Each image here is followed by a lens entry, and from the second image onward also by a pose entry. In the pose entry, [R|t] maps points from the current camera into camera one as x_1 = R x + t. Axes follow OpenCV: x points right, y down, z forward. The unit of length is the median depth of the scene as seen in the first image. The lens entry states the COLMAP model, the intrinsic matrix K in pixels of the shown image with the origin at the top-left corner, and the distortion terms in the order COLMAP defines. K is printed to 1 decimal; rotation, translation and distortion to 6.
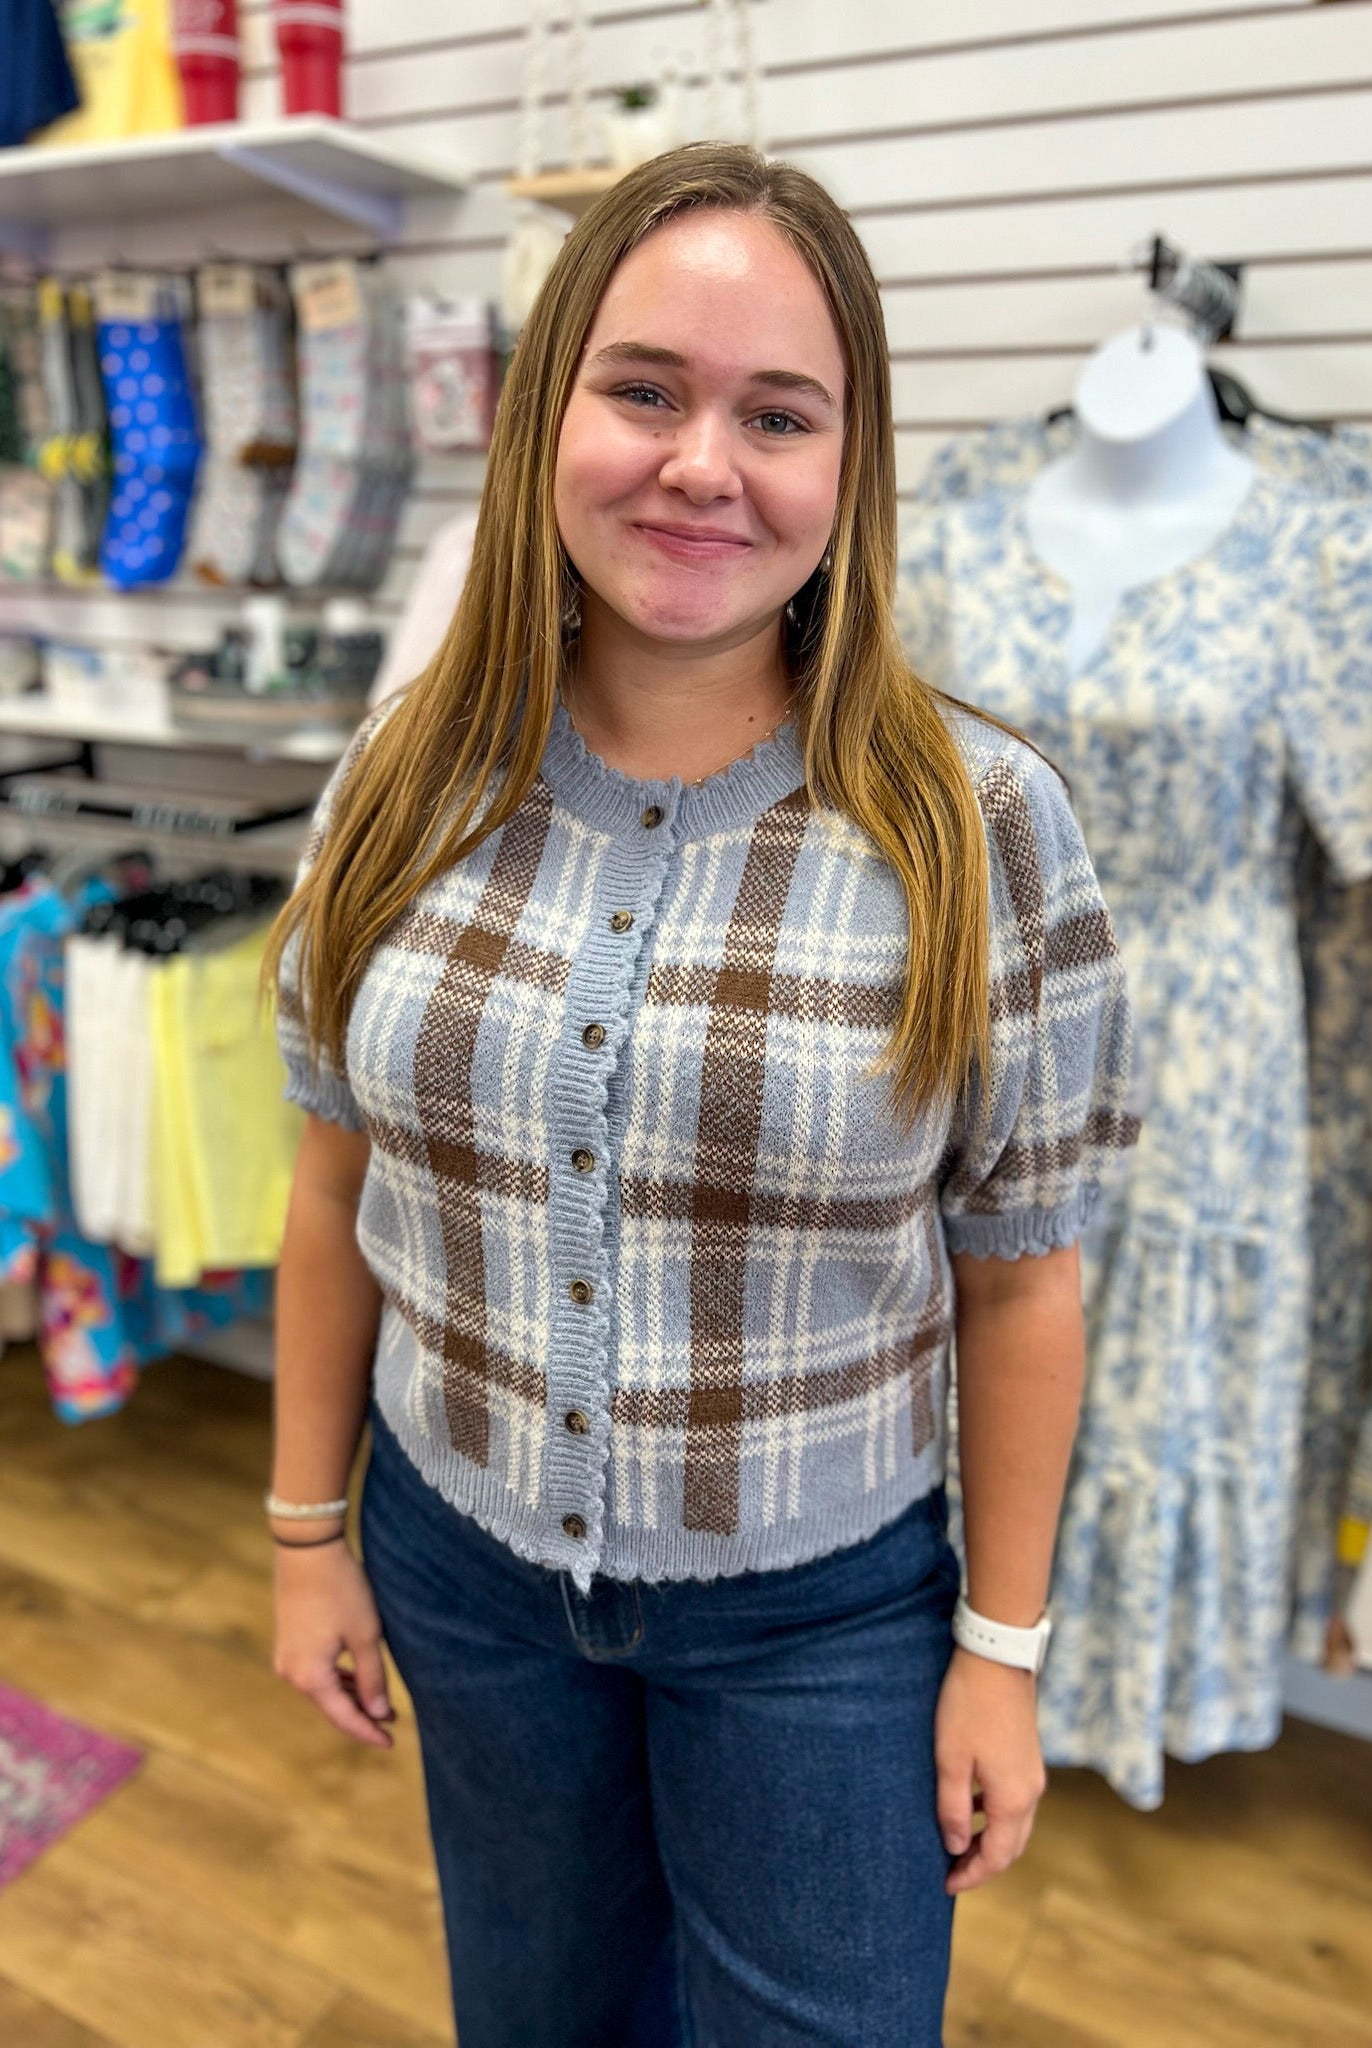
lens RADIAL K [[1544.3, 0, 697.2], [0, 1544.3, 1019.7], [0, 0, 1]] dist [0.025224, -0.033239]
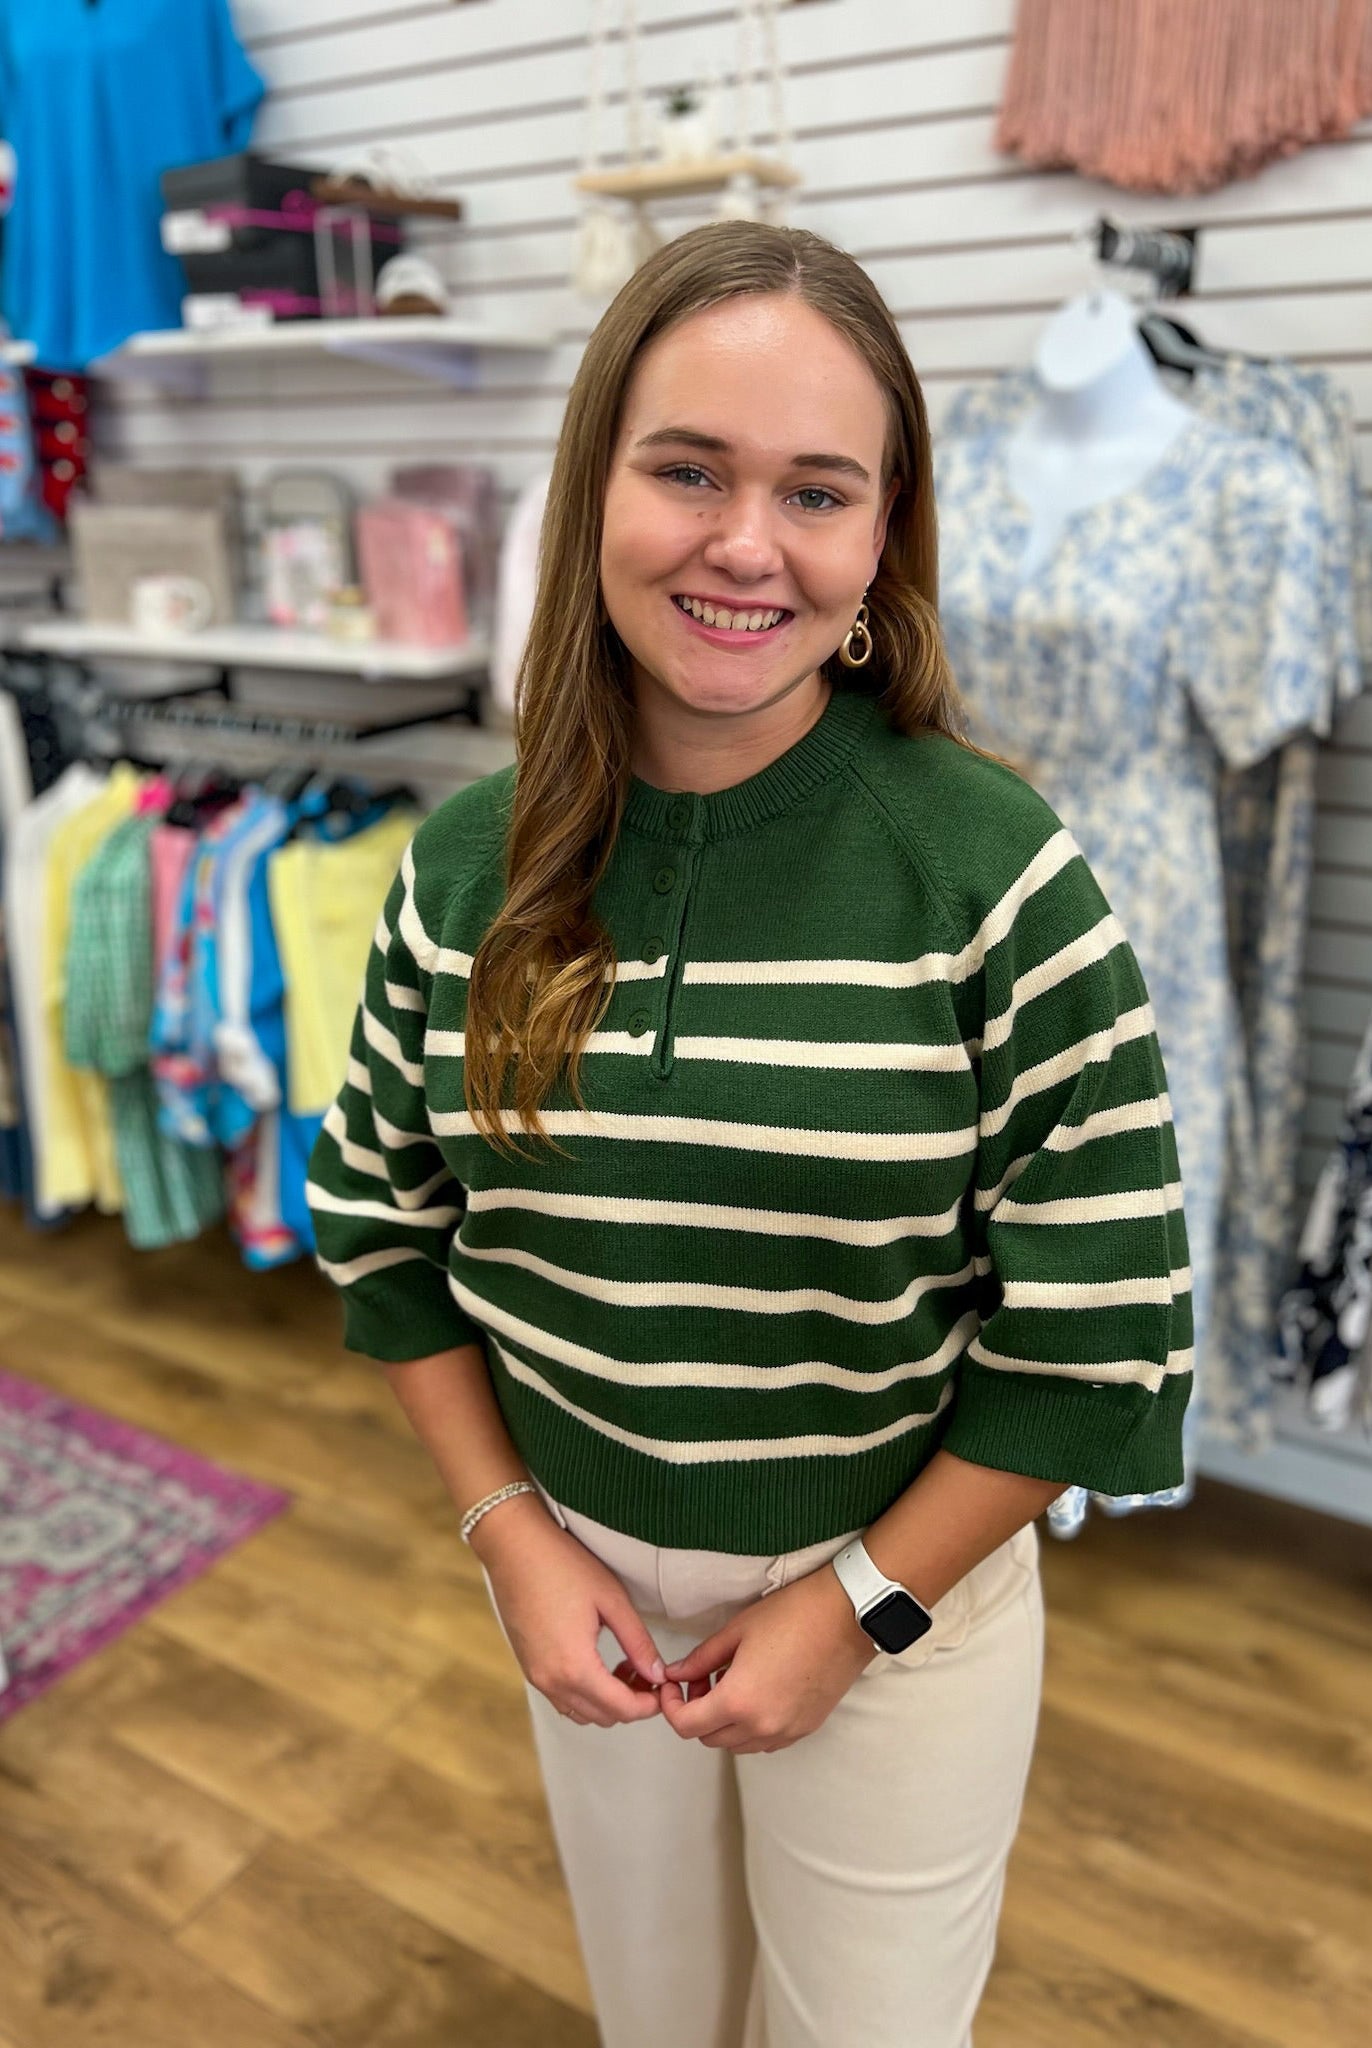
lens RADIAL K [[1544.3, 0, 693.1], [0, 1544.3, 1017.5], [0, 0, 1]] dist [0.025224, -0.033239]
pose [[0.997613, -0.001976, -0.069023, 0.048311], [0.004523, 0.999314, 0.036755, 0.057862], [0.068903, -0.036979, 0.996938, -0.200636]]
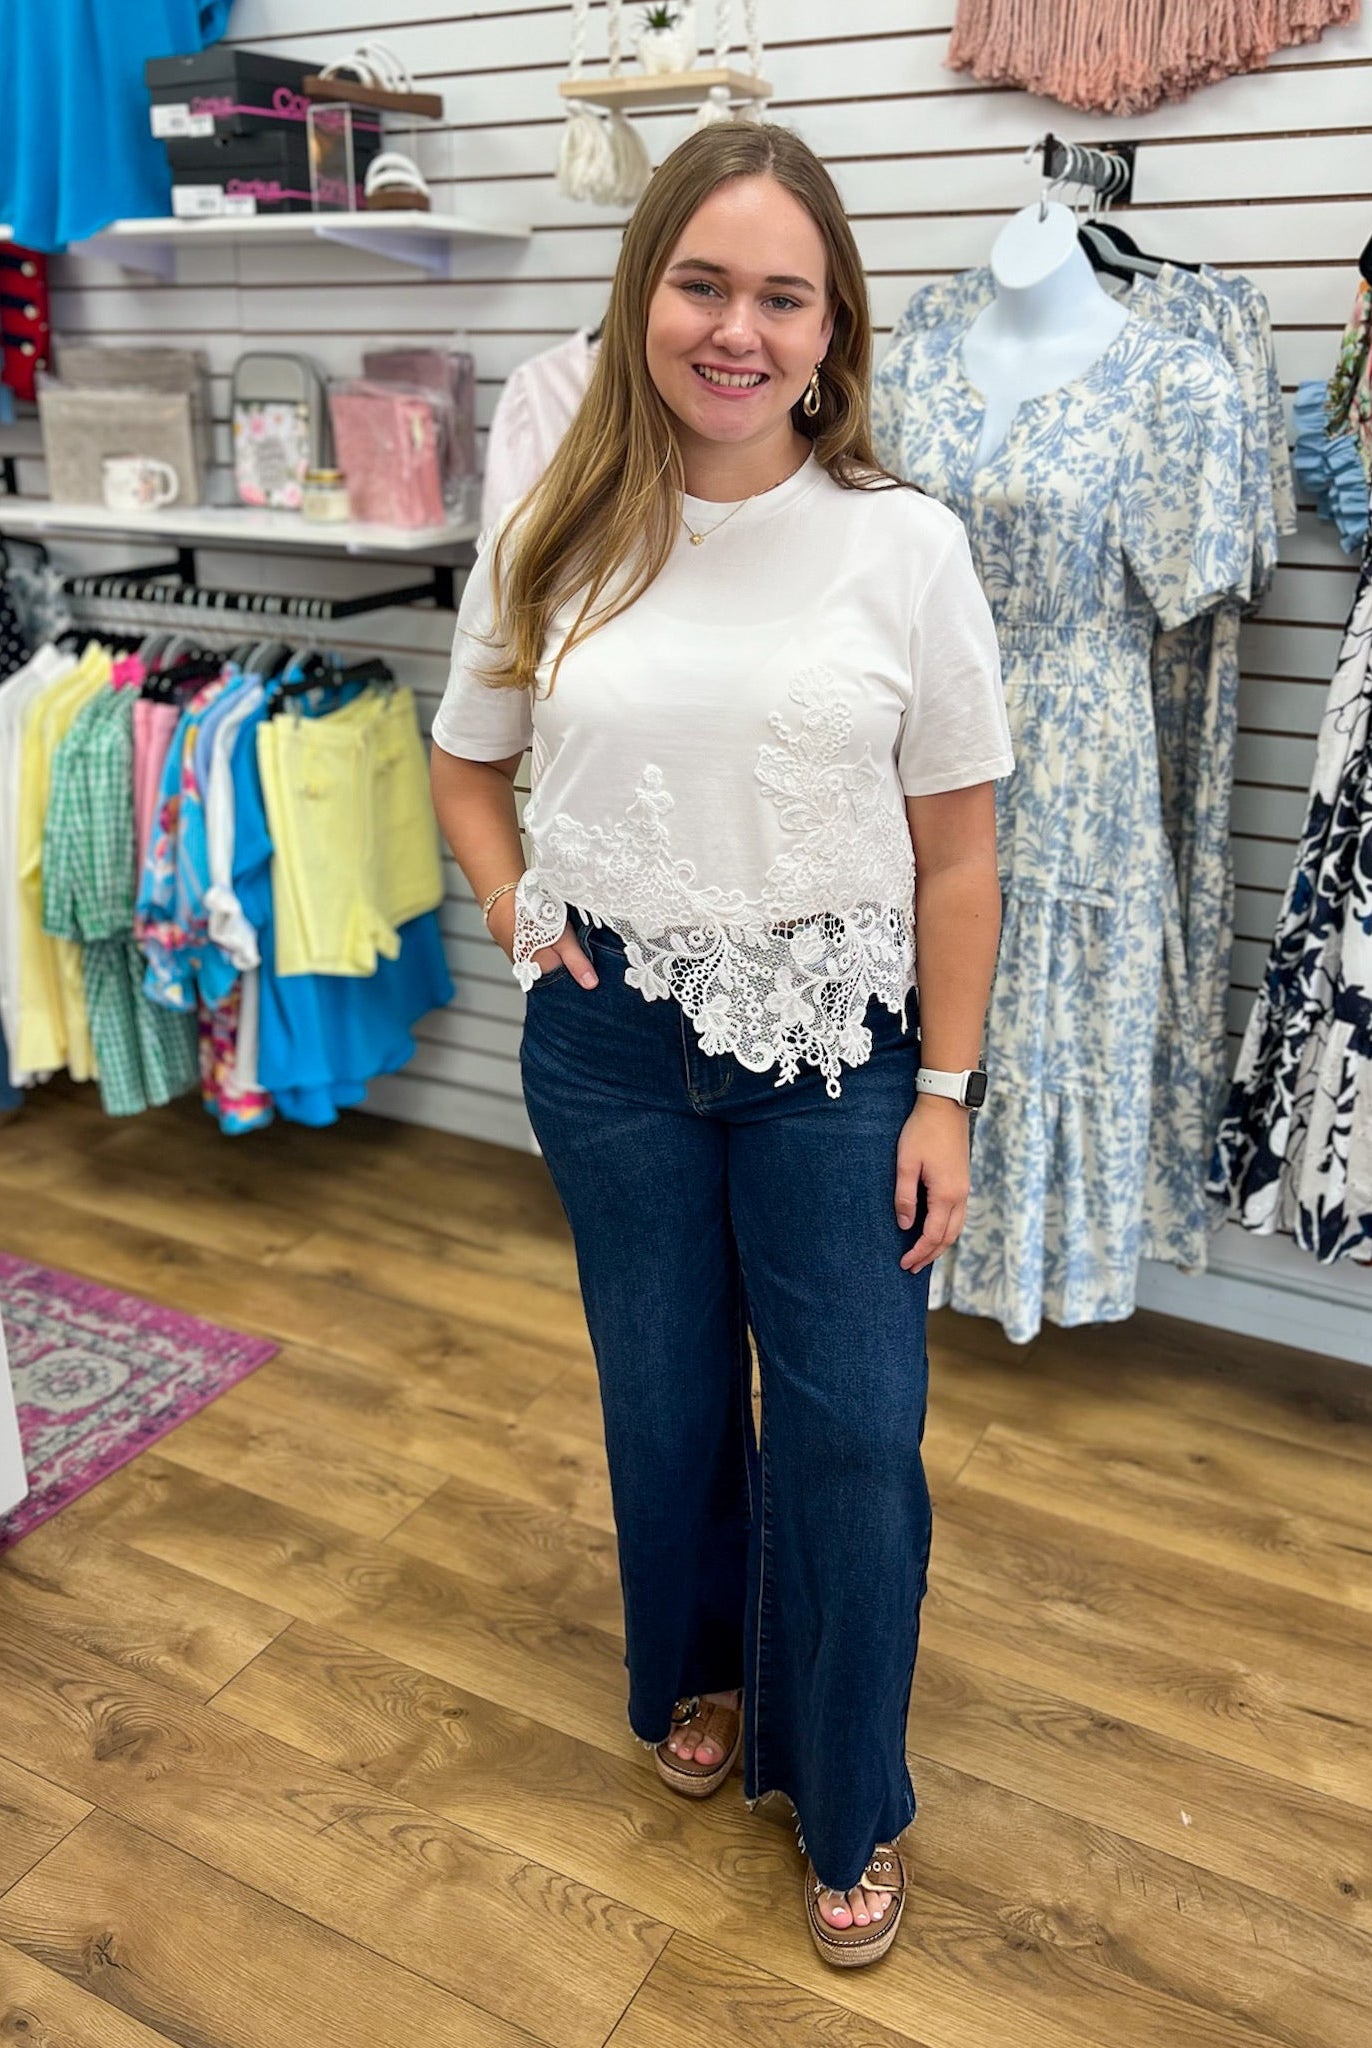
lens RADIAL K [[1689.8, 0, 696.6], [0, 1689.8, 948.4], [0, 0, 1]] dist [0.030705, -0.040158]
pose [[0.999882, -0.006781, -0.013820, 0.004505], [0.007169, 0.999574, 0.028285, 0.125977], [0.013623, -0.028380, 0.999504, -0.401267]]
